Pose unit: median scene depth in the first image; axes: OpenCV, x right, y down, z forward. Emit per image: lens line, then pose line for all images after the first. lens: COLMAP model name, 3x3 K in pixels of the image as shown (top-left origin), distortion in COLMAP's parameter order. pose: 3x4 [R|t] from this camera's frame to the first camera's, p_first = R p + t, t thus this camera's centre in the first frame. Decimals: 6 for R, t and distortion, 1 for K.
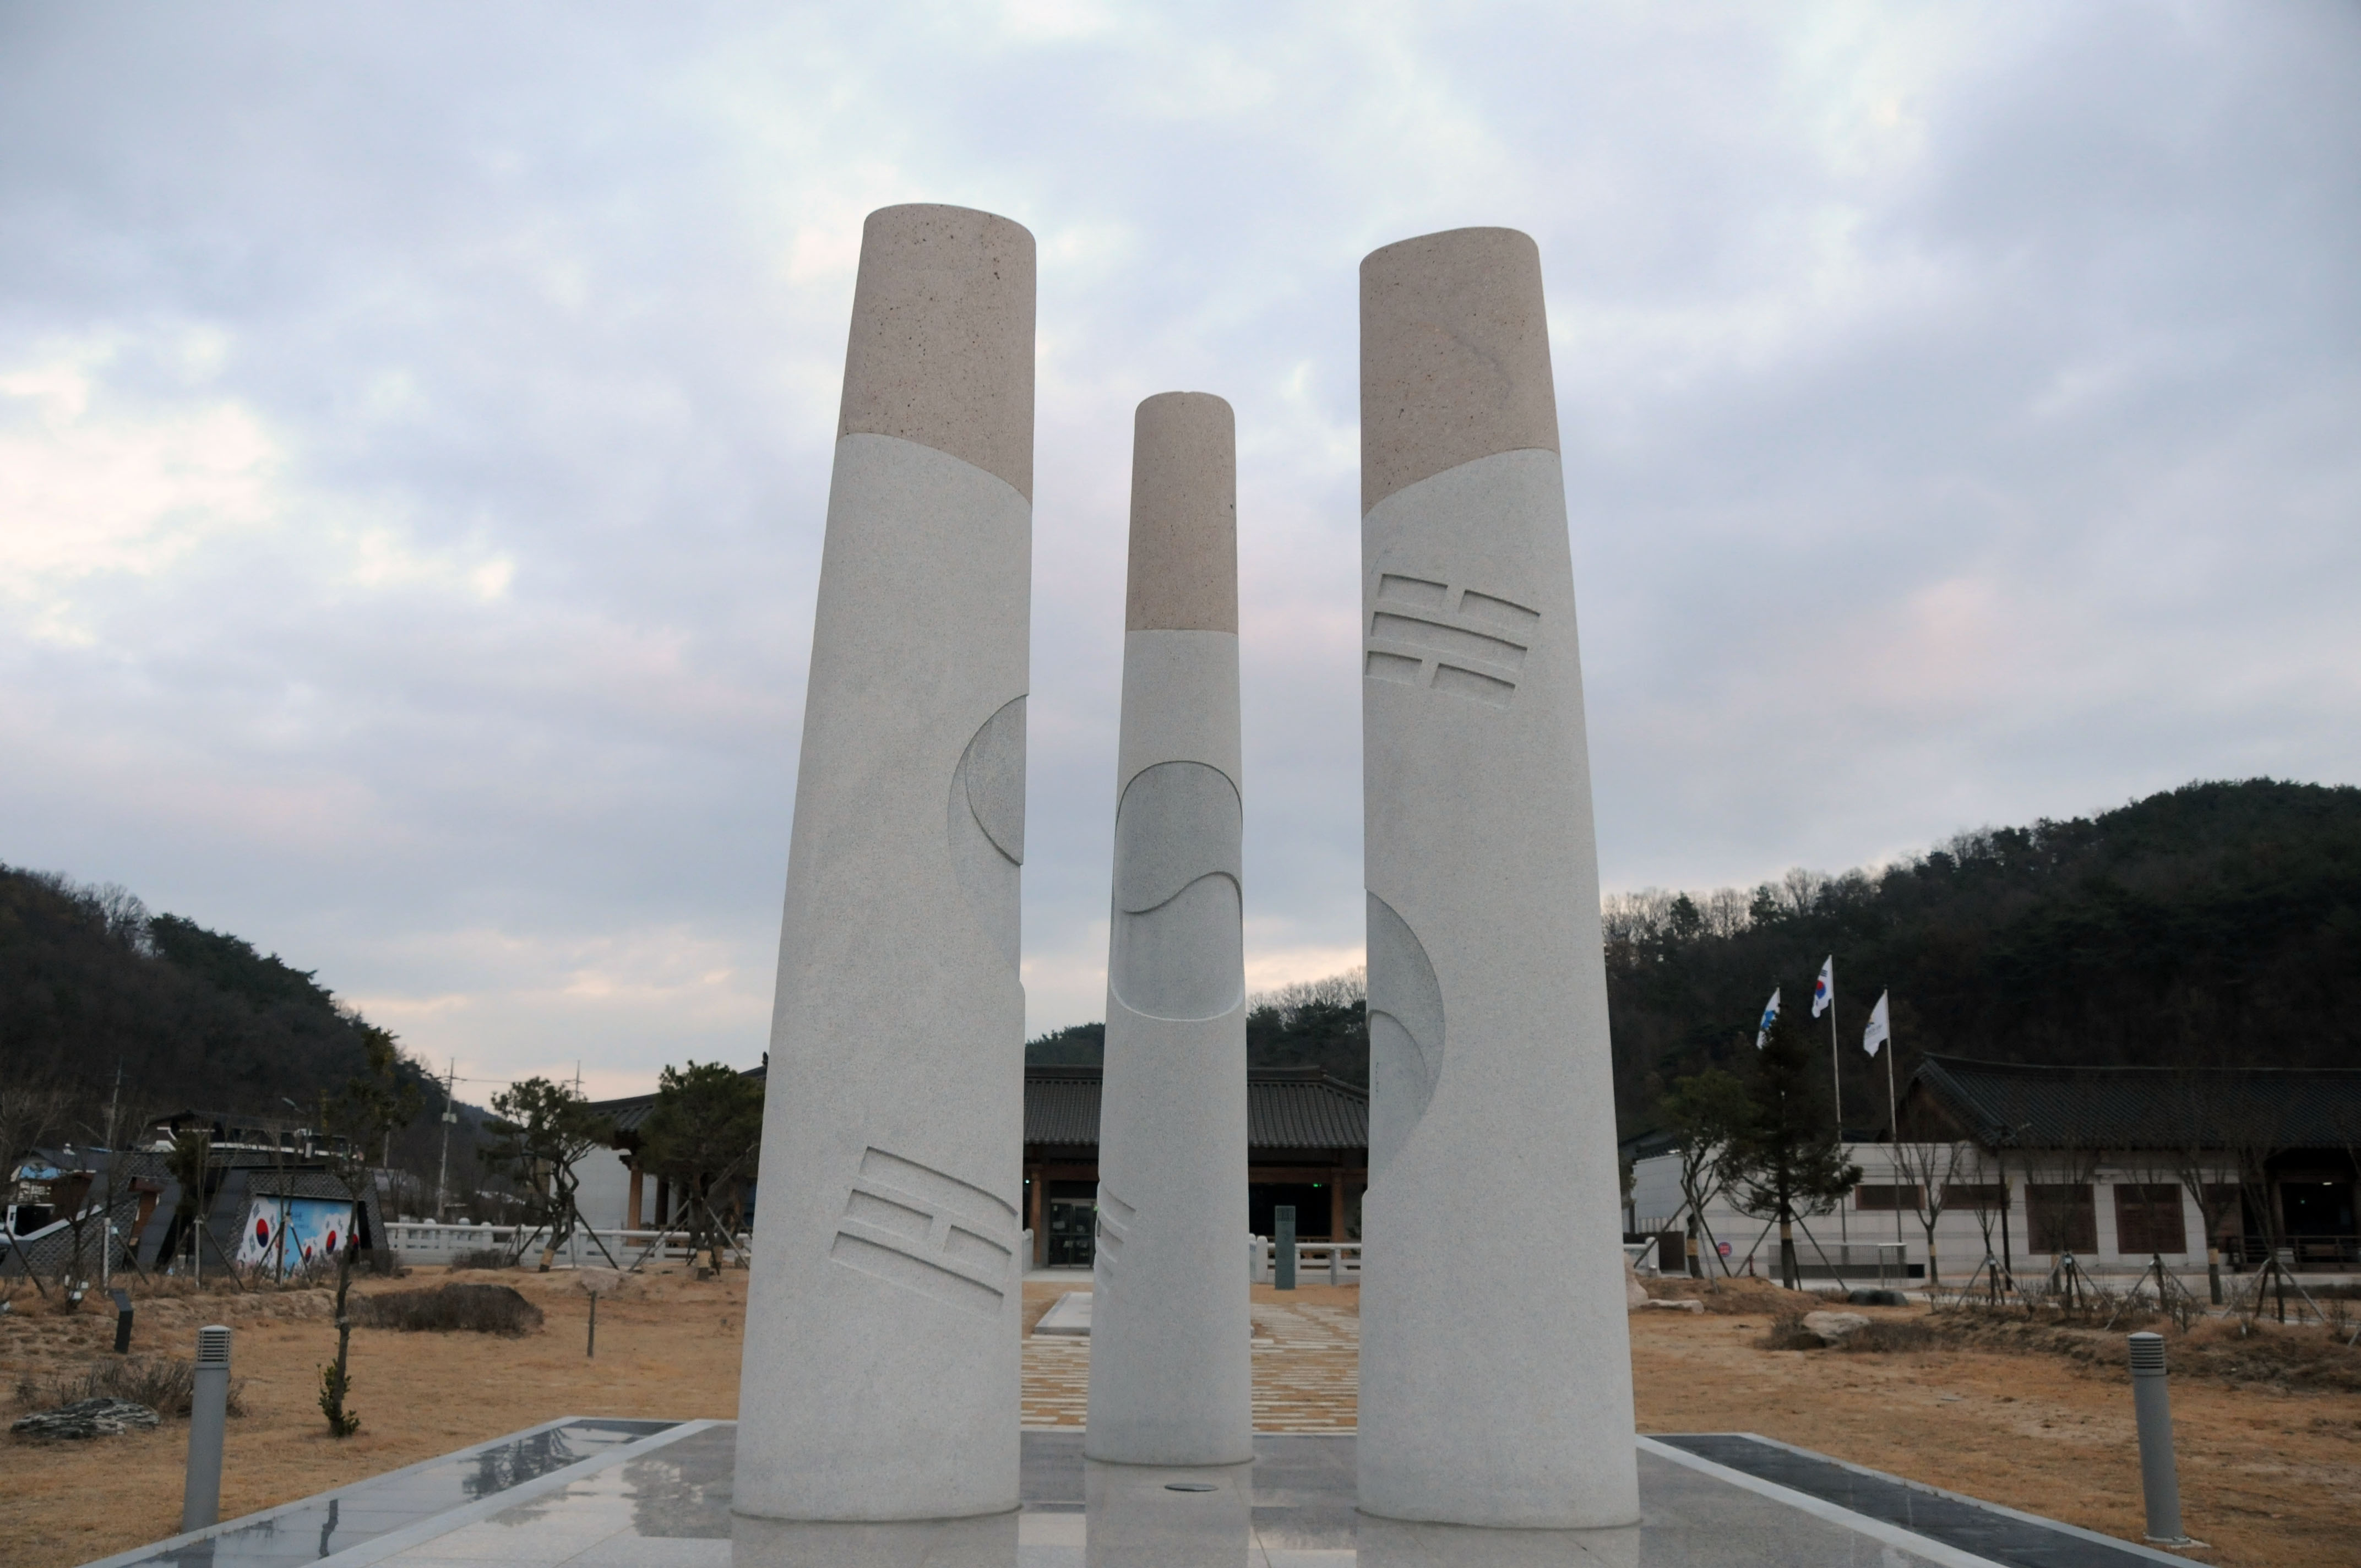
lens RADIAL K [[1877.7, 0, 1155.7], [0, 1877.7, 808.5], [0, 0, 1]] dist [-0.144552, 0.107153]
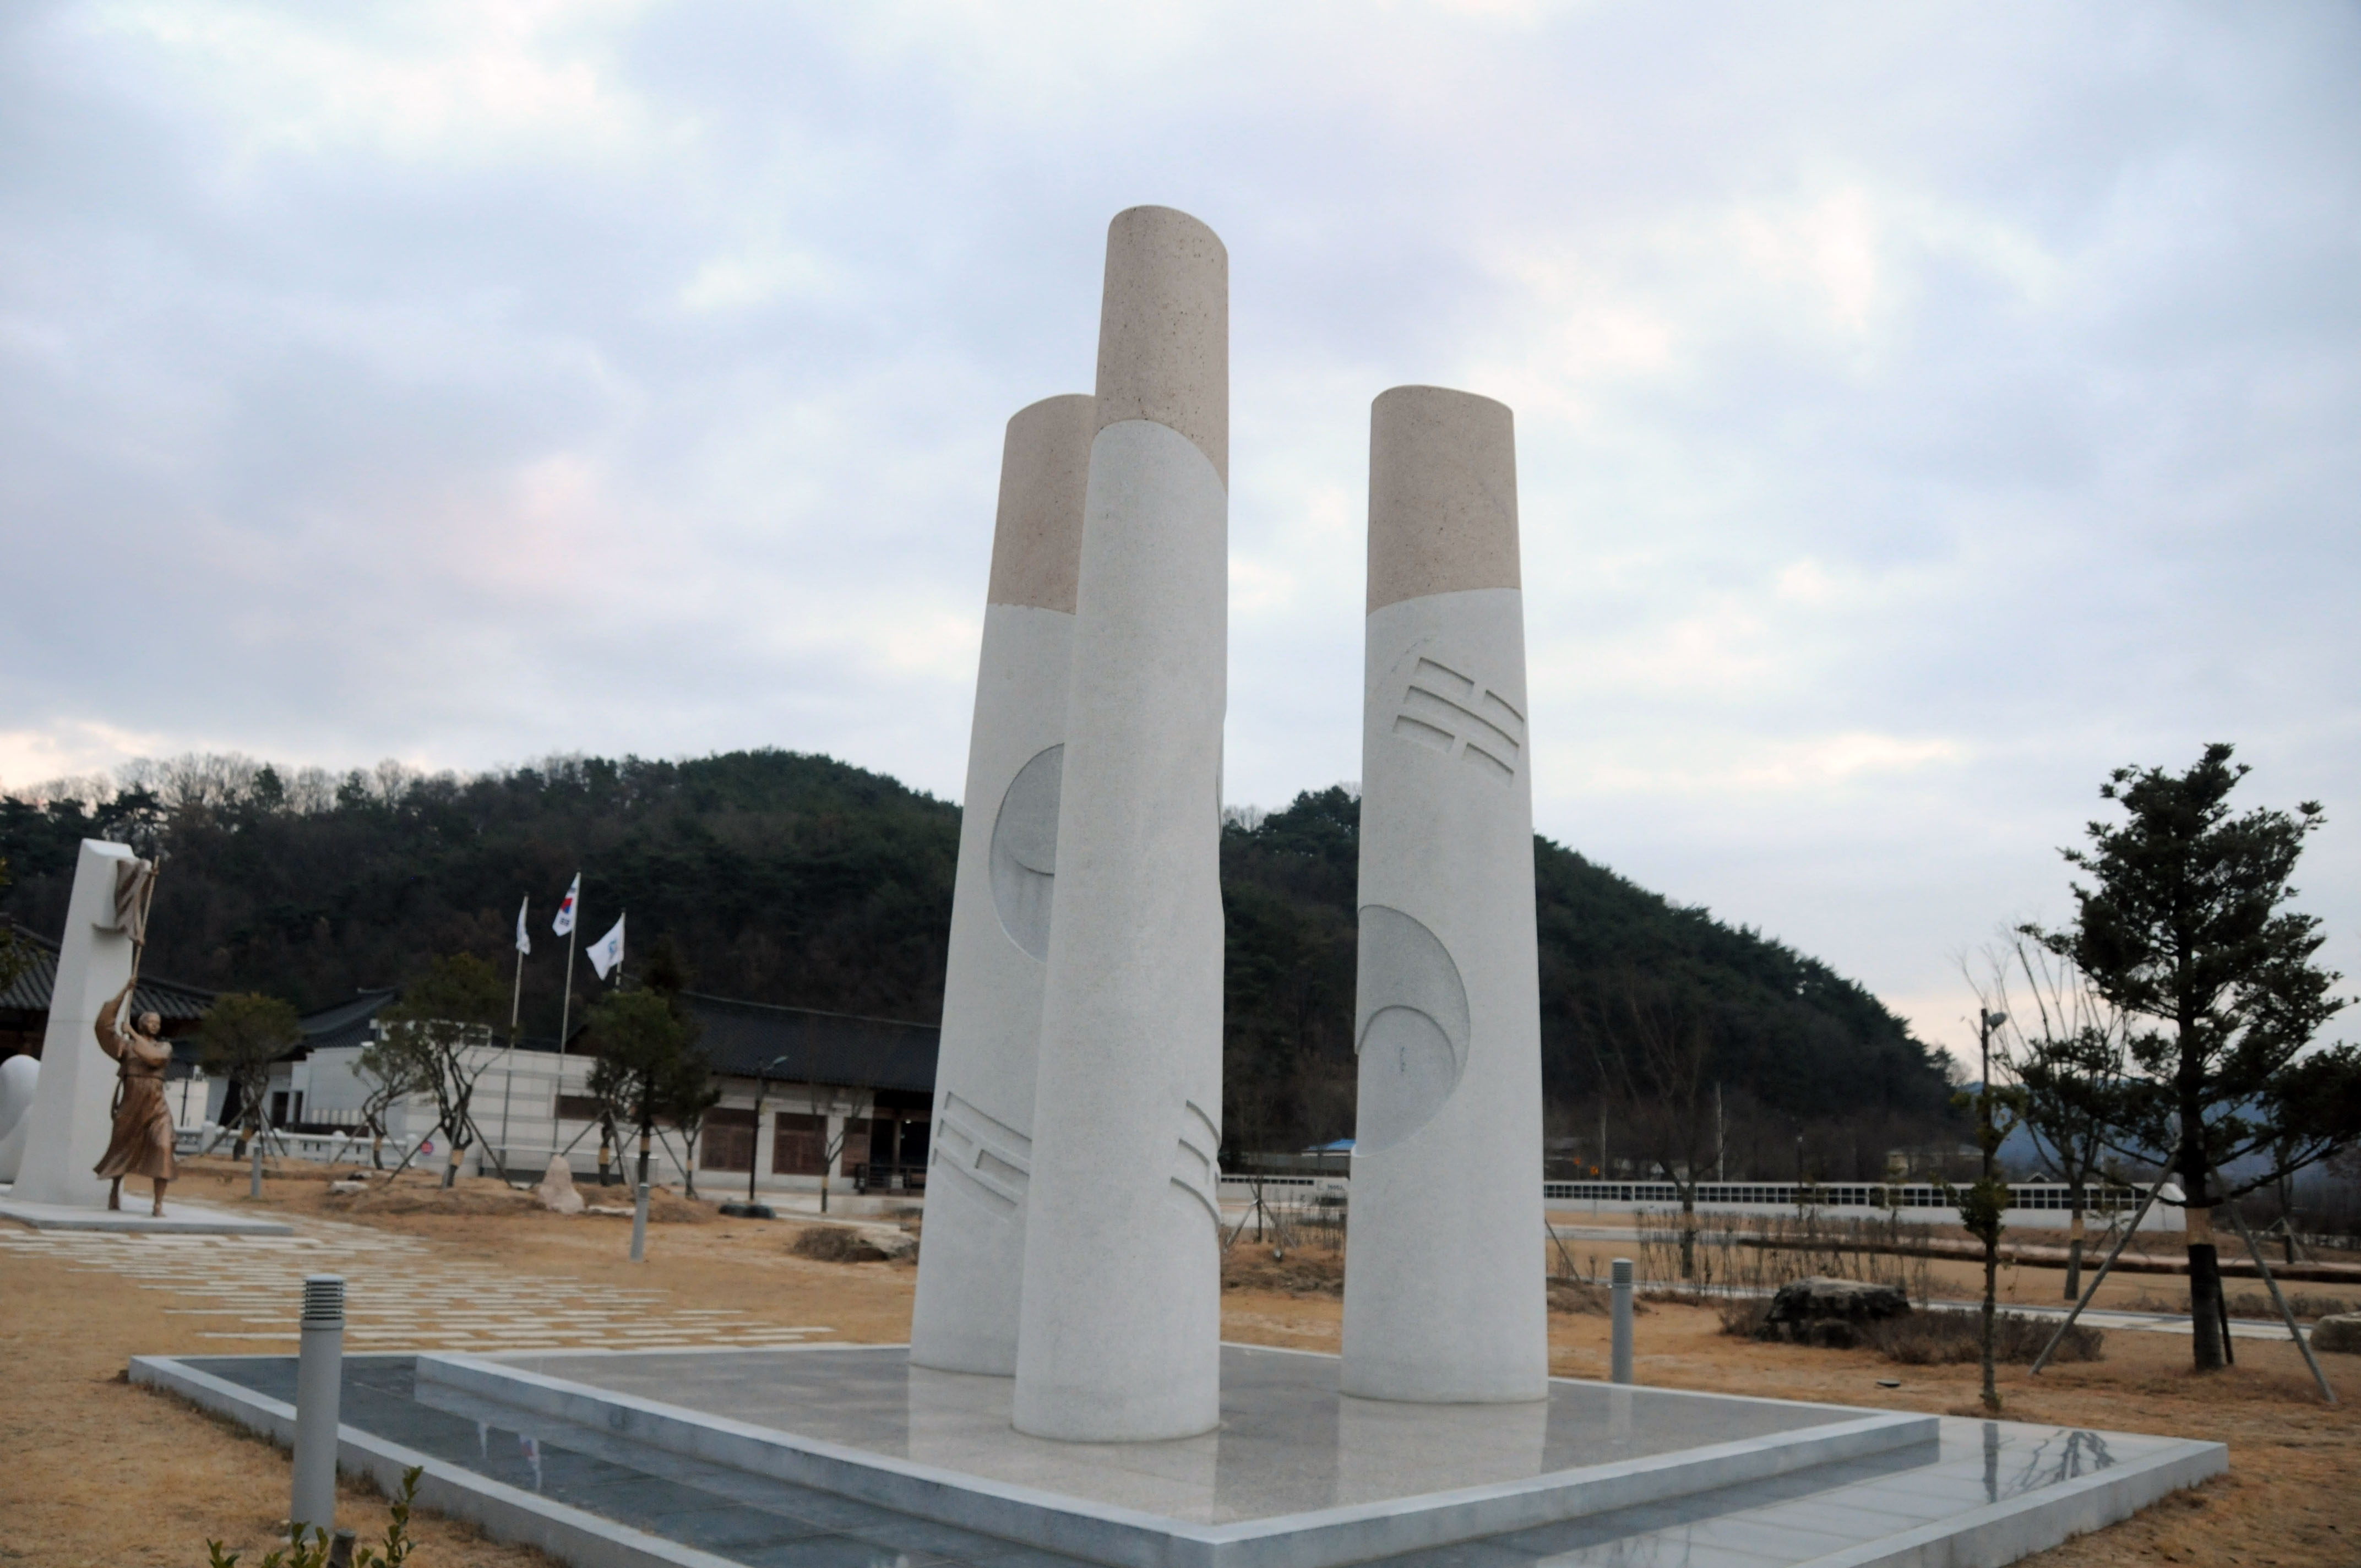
lens RADIAL K [[1877.7, 0, 1170.0], [0, 1877.7, 796.3], [0, 0, 1]] dist [-0.144552, 0.107153]
pose [[0.713915, 0.158769, 0.681996, -0.106338], [-0.190627, 0.981238, -0.028884, 0.004261], [-0.673786, -0.109386, 0.730786, 0.024049]]
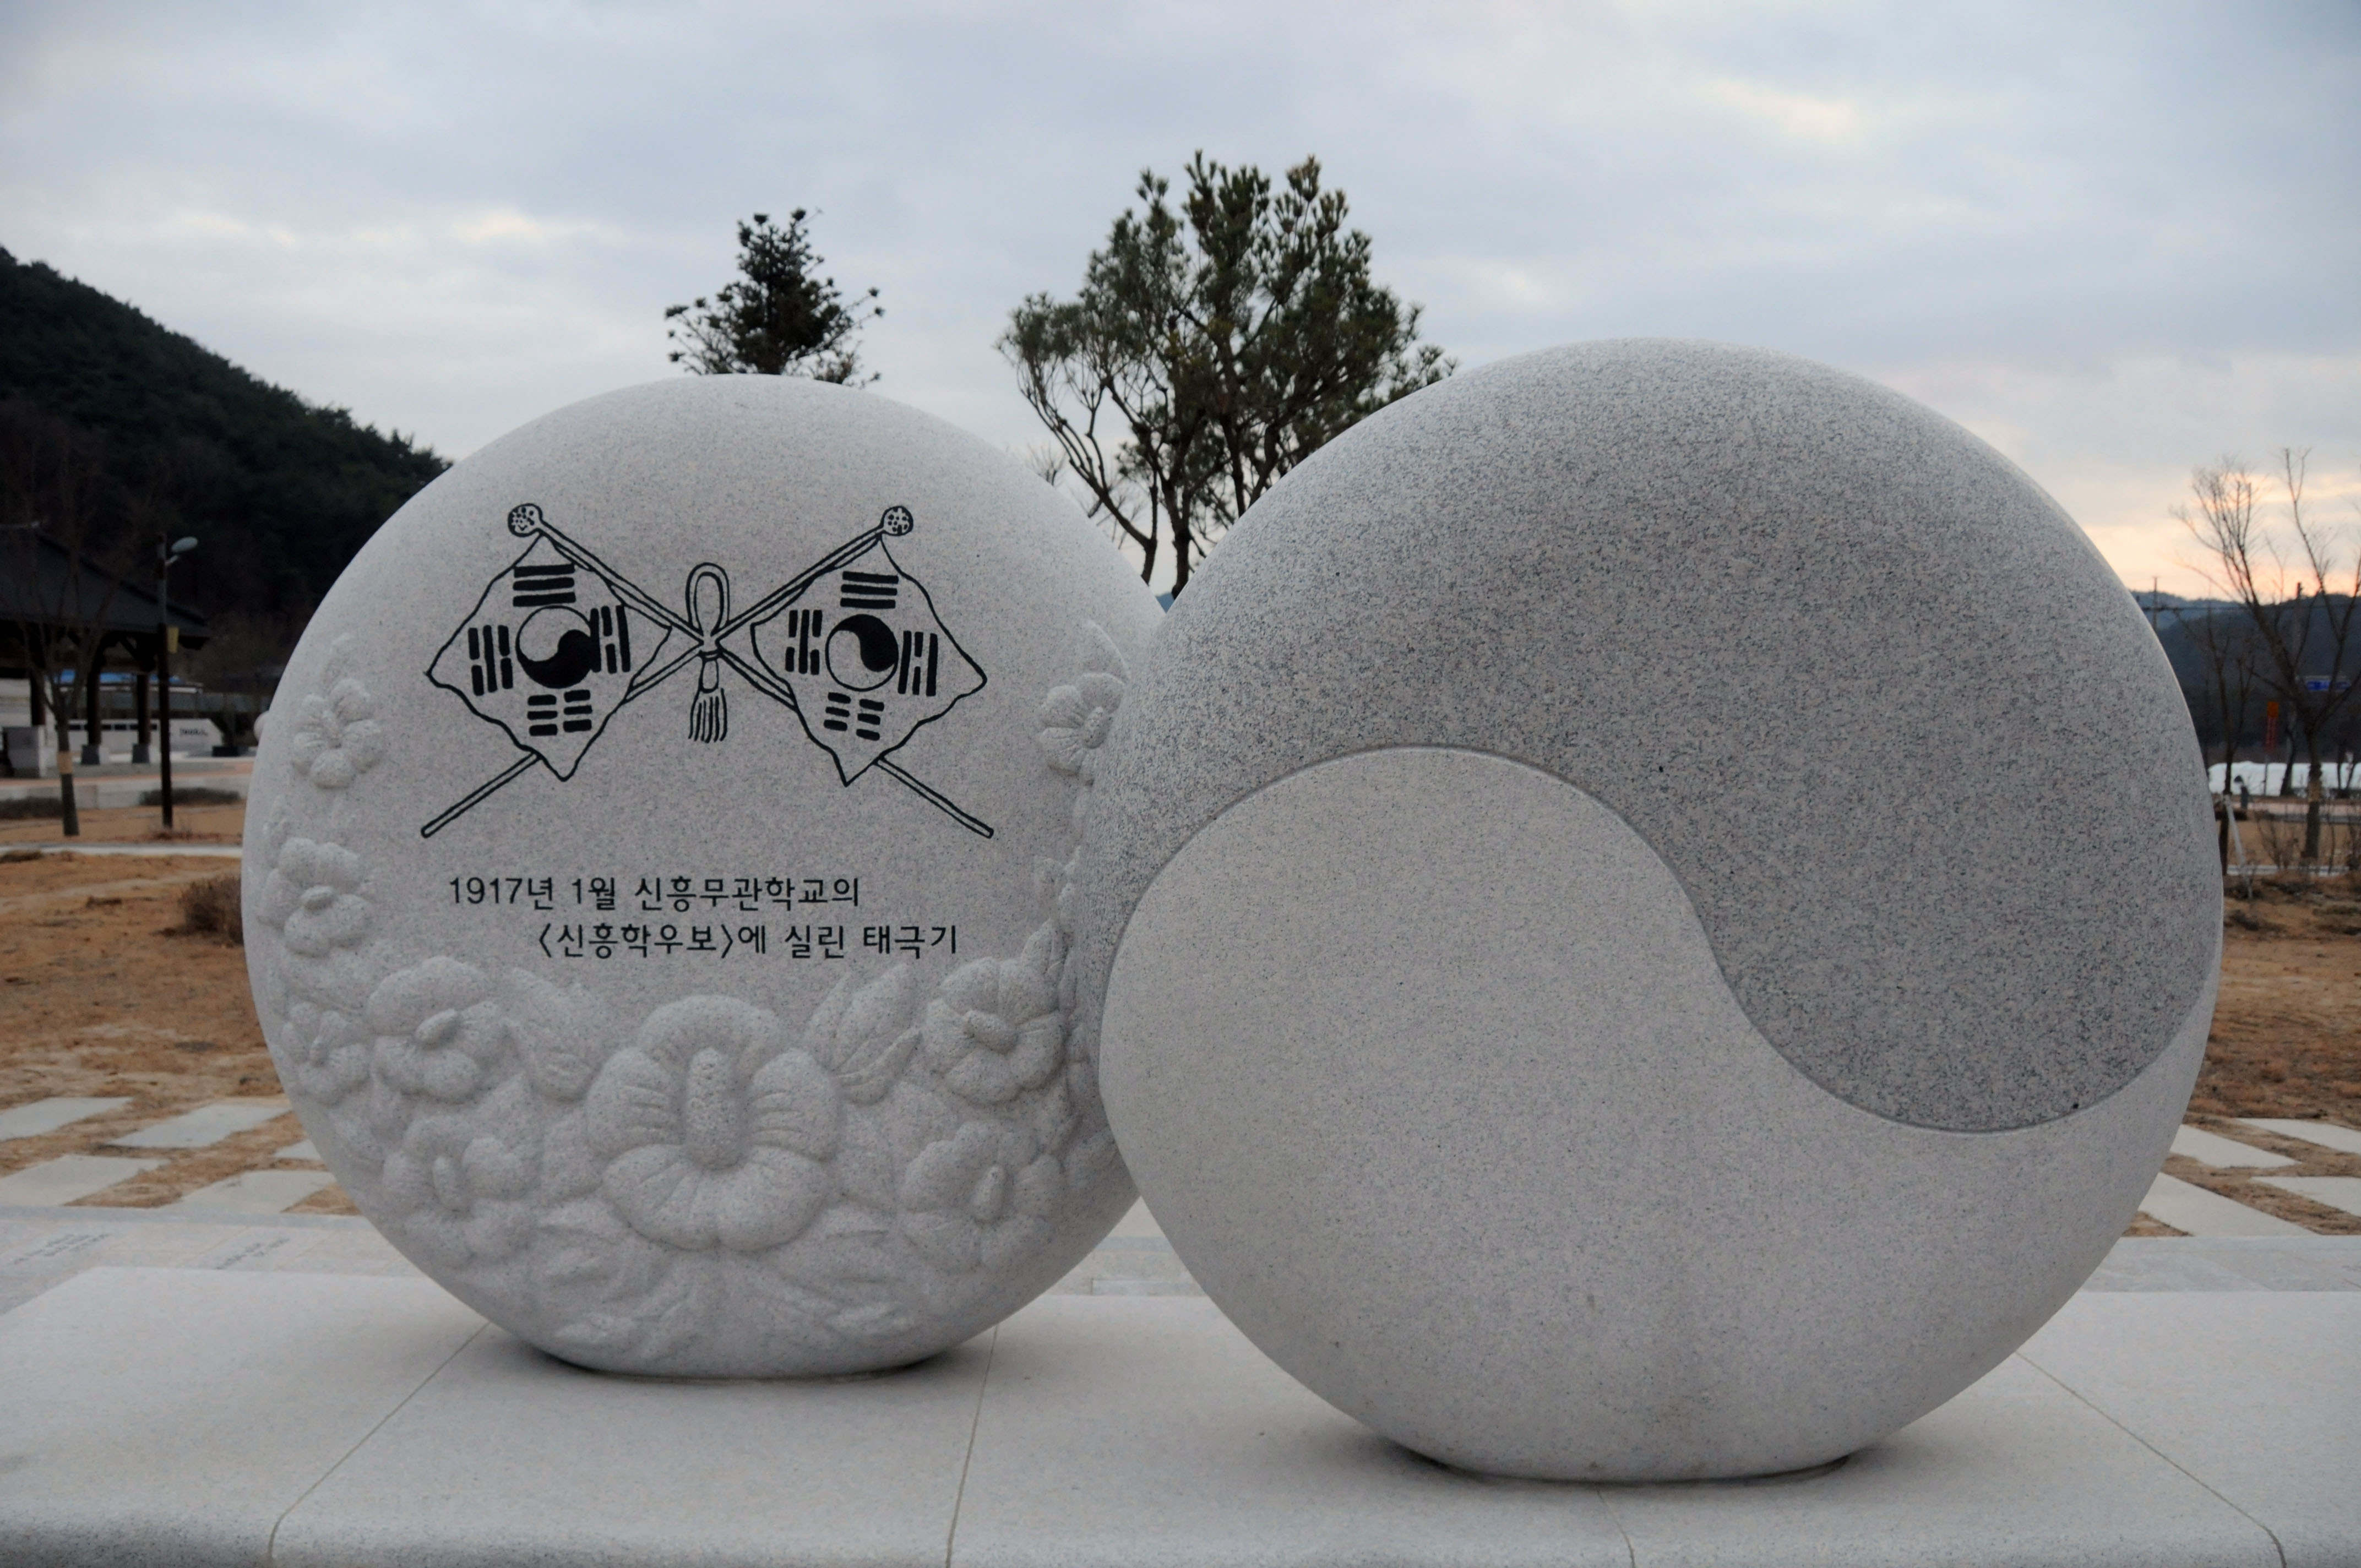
lens RADIAL K [[1877.7, 0, 1171.7], [0, 1877.7, 816.7], [0, 0, 1]] dist [-0.144552, 0.107153]
pose [[0.017392, -0.059112, 0.998100, -0.066687], [-0.230732, 0.971070, 0.061532, 0.105210], [-0.972862, -0.231364, 0.003249, 0.471963]]
